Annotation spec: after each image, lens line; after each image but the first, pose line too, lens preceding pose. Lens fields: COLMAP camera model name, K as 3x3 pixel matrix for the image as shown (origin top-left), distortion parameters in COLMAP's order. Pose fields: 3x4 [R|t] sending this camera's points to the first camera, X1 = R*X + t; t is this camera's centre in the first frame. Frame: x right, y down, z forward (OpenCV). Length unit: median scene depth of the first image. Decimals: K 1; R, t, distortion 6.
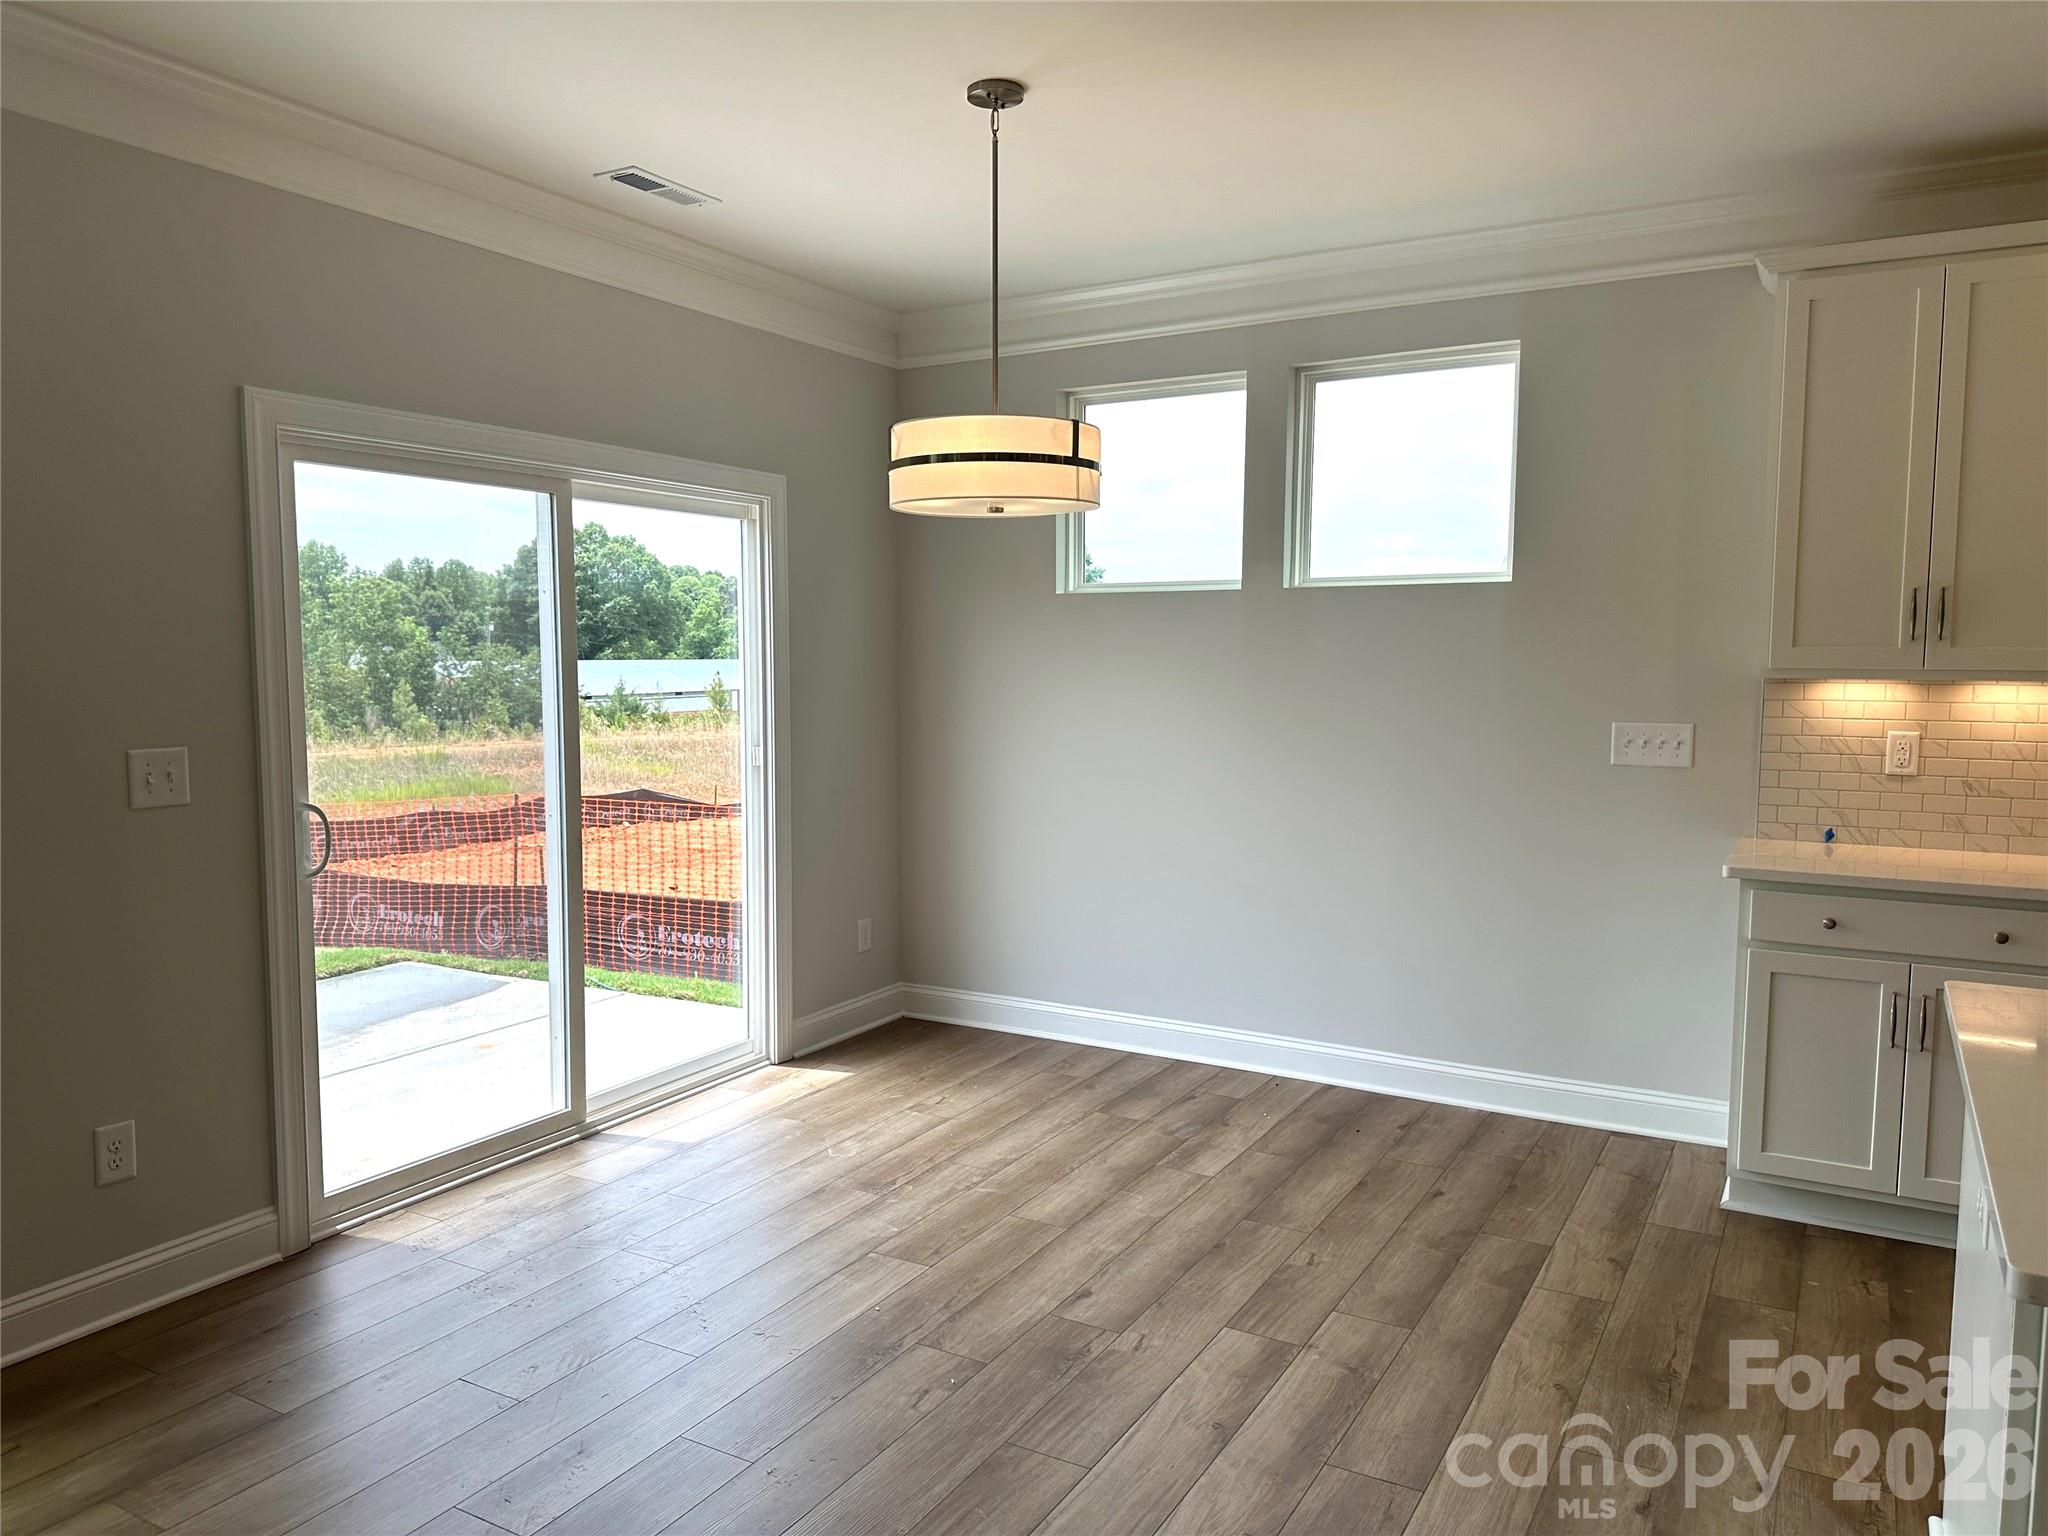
lens RADIAL K [[1446.2, 0, 1024.9], [0, 1446.2, 774.9], [0, 0, 1]] dist [0.093619, -0.124163]
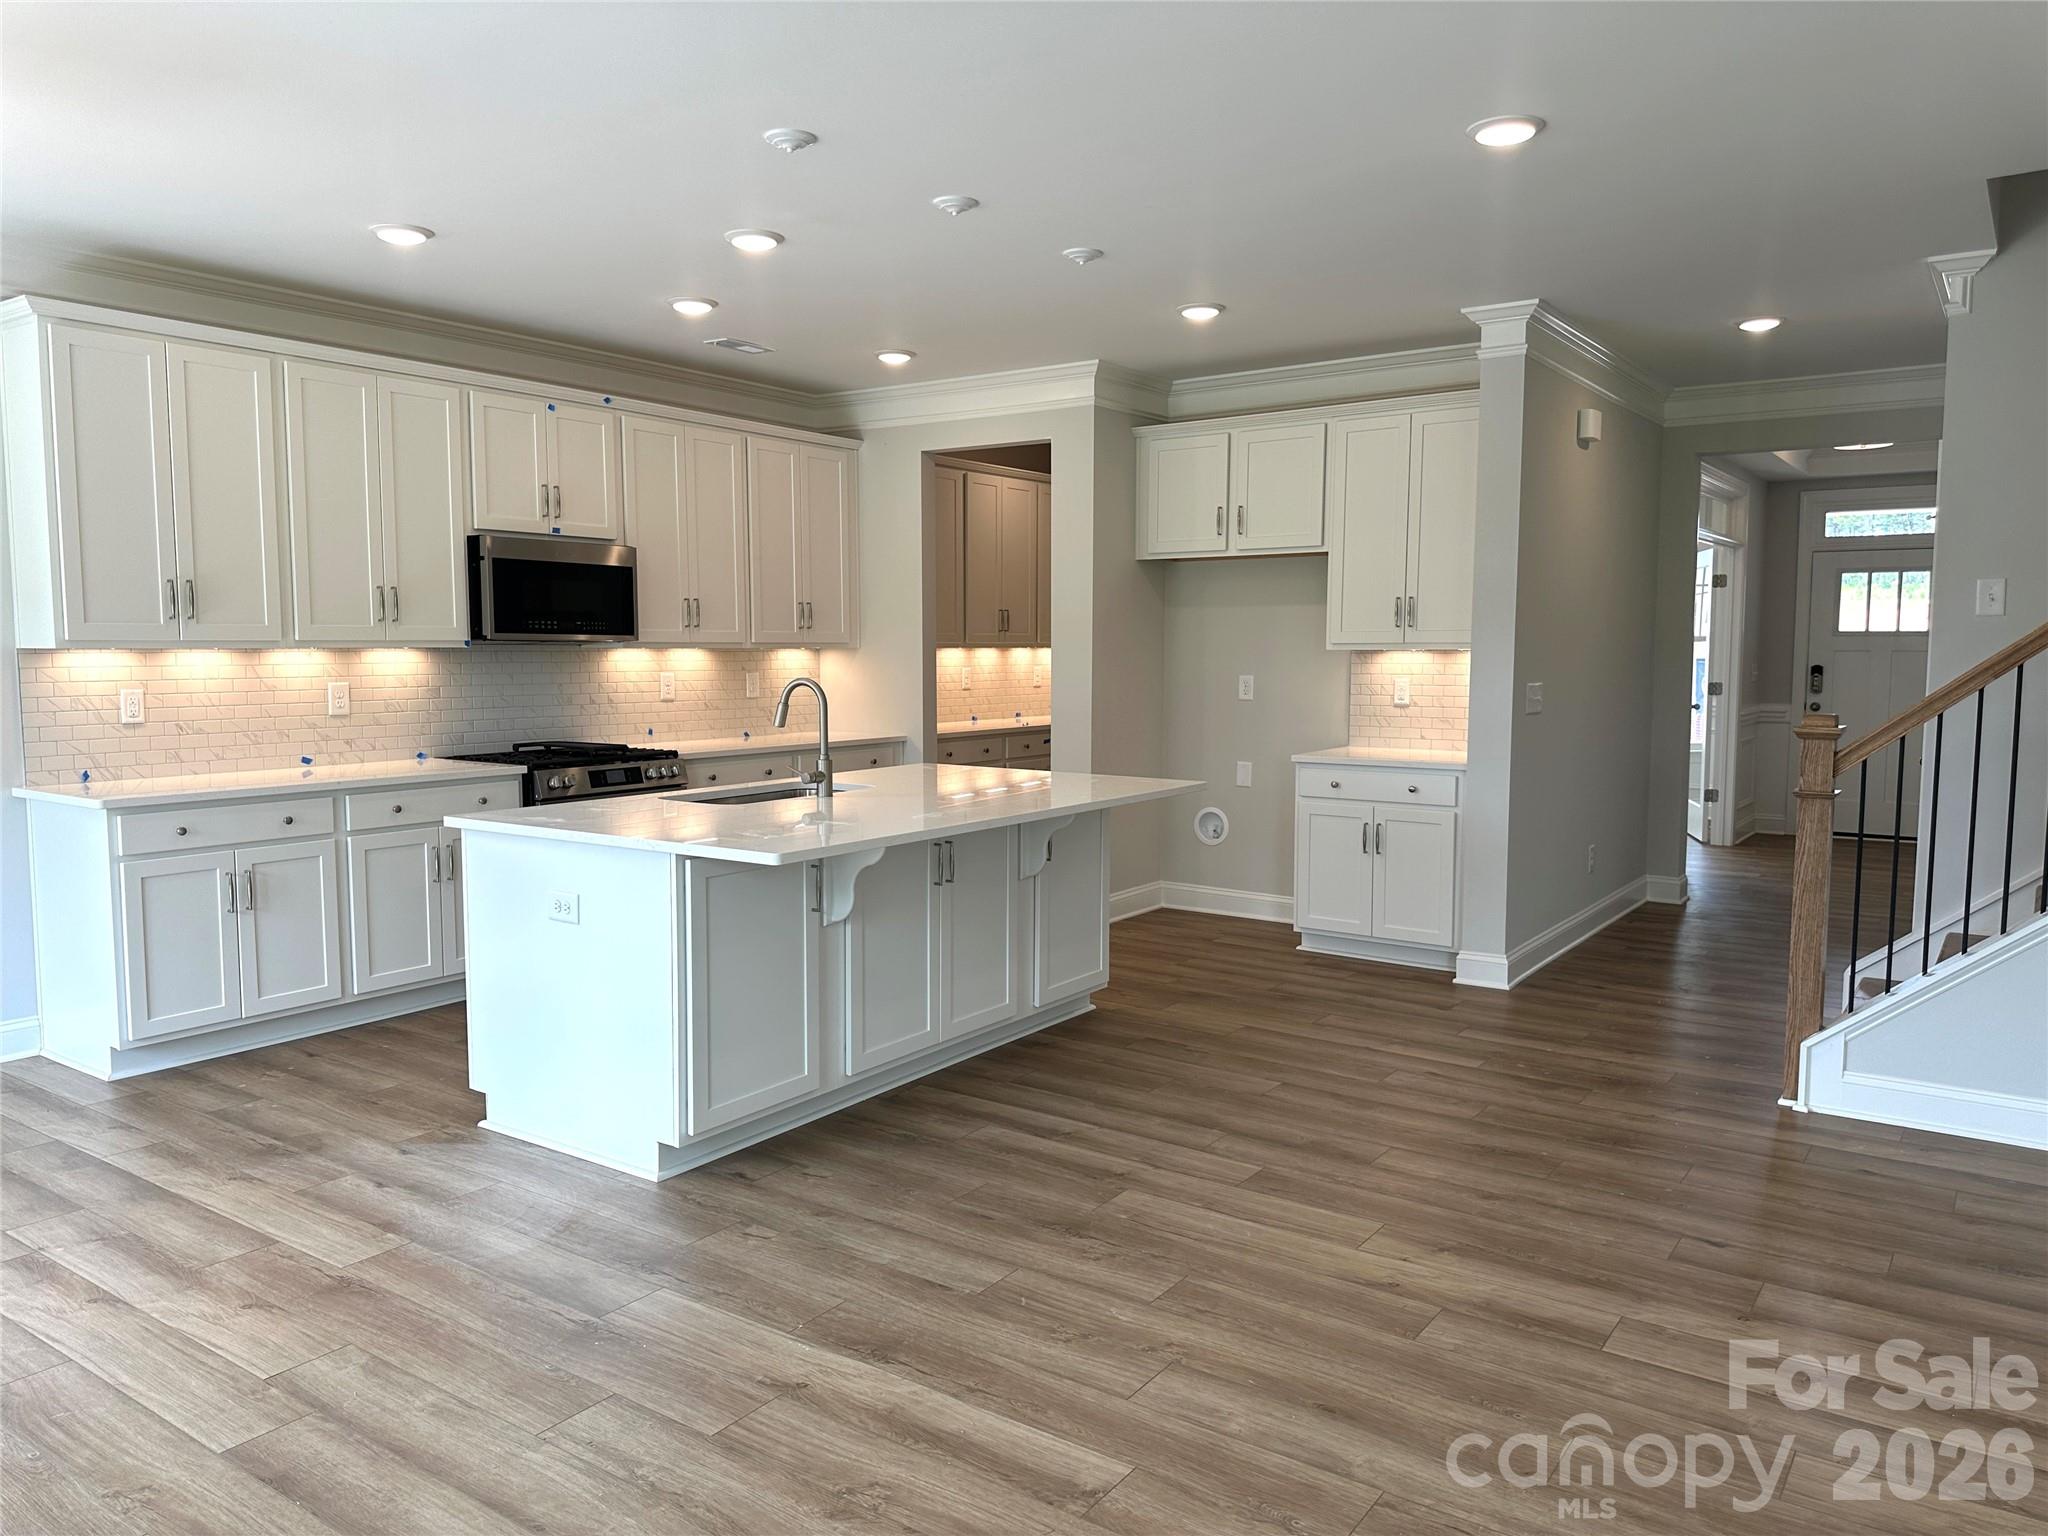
lens RADIAL K [[1446.2, 0, 1024.9], [0, 1446.2, 774.9], [0, 0, 1]] dist [0.093619, -0.124163]
pose [[0.095558, -0.091951, 0.991168, -0.575374], [0.088766, 0.992545, 0.083521, 0.006239], [-0.991458, 0.080001, 0.103008, 0.088925]]
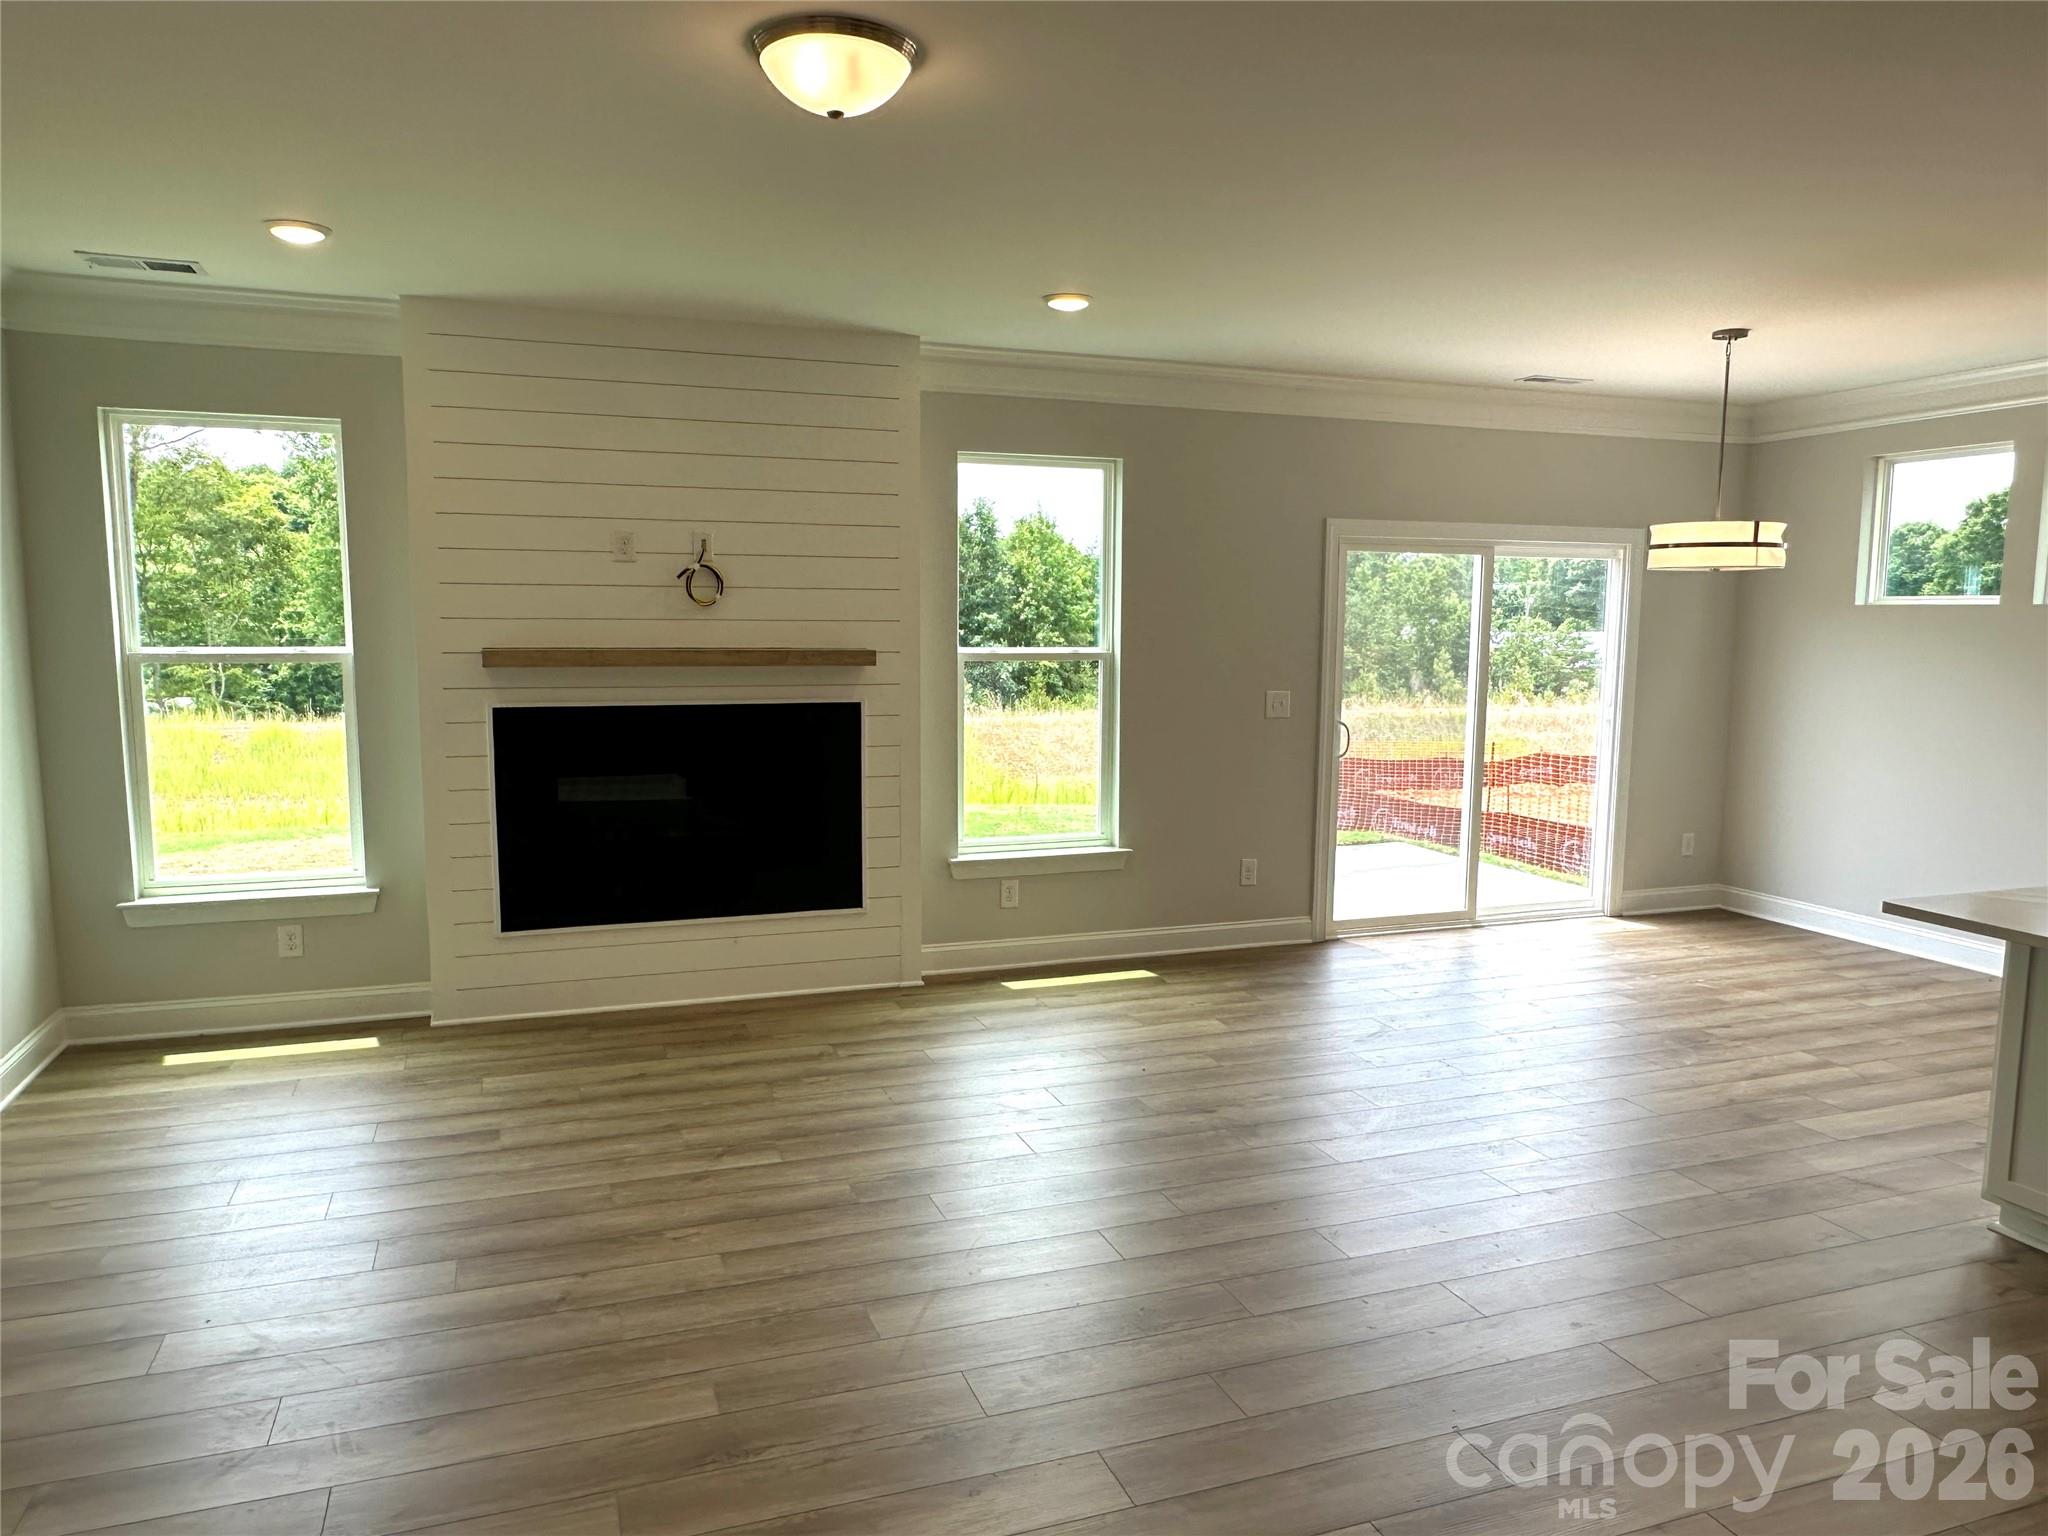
lens RADIAL K [[1406.8, 0, 1019.3], [0, 1406.8, 779.7], [0, 0, 1]] dist [0.003127, 0.001052]
pose [[0.766981, 0.080892, -0.636550, 0.338561], [-0.063336, 0.996721, 0.050348, 0.024856], [0.638536, 0.001700, 0.769590, -0.633919]]
